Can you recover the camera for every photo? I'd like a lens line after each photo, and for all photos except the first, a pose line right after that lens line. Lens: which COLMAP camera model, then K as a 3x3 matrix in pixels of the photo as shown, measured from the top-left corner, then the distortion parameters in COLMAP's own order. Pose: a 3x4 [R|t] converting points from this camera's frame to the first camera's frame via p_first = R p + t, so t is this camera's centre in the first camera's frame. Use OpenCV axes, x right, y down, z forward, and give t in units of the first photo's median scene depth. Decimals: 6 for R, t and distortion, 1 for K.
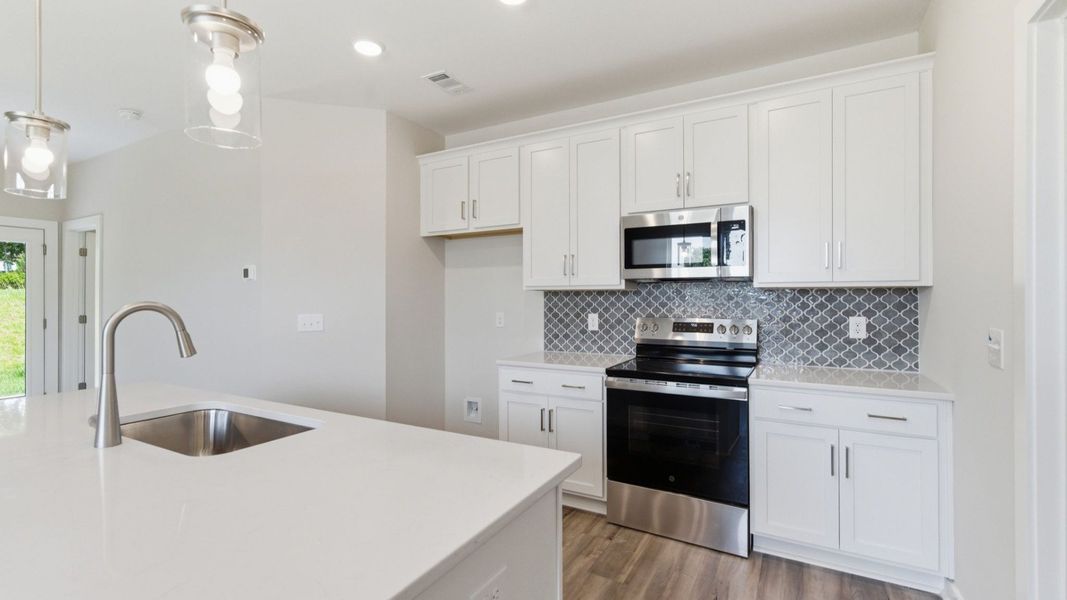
lens RADIAL K [[467.5, 0, 533.5], [0, 467.5, 300.0], [0, 0, 1]] dist [0.001717, 0.000431]
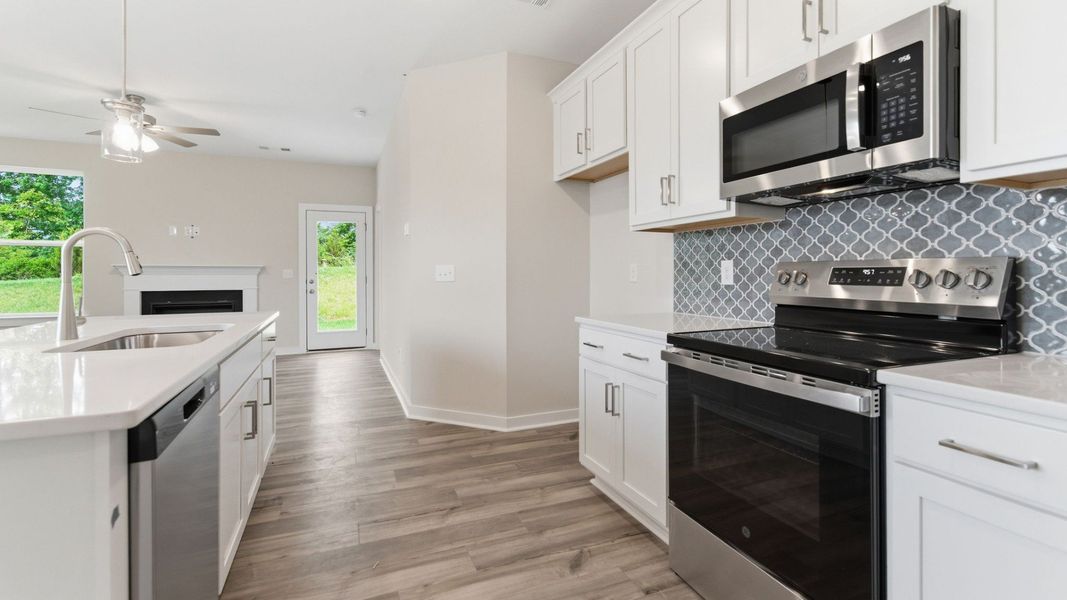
lens RADIAL K [[467.5, 0, 535.5], [0, 467.5, 271.9], [0, 0, 1]] dist [0.002361, 0.000262]
pose [[0.789690, -0.002487, -0.613501, 0.331768], [0.000922, 0.999995, -0.002867, 0.048744], [0.613506, 0.001699, 0.789688, 0.290441]]
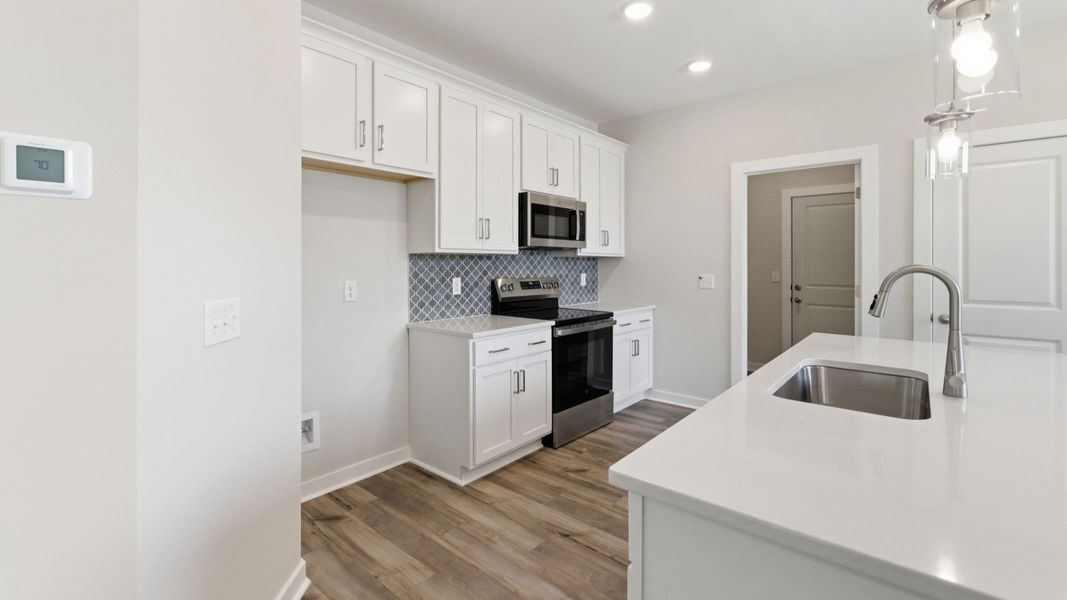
lens RADIAL K [[466.6, 0, 529.9], [0, 466.6, 264.4], [0, 0, 1]] dist [-0.000116, 0.000058]
pose [[0.193324, -0.000637, 0.981135, -0.826156], [-0.000435, 1.000000, 0.000735, 0.000365], [-0.981135, -0.000569, 0.193324, 0.667687]]
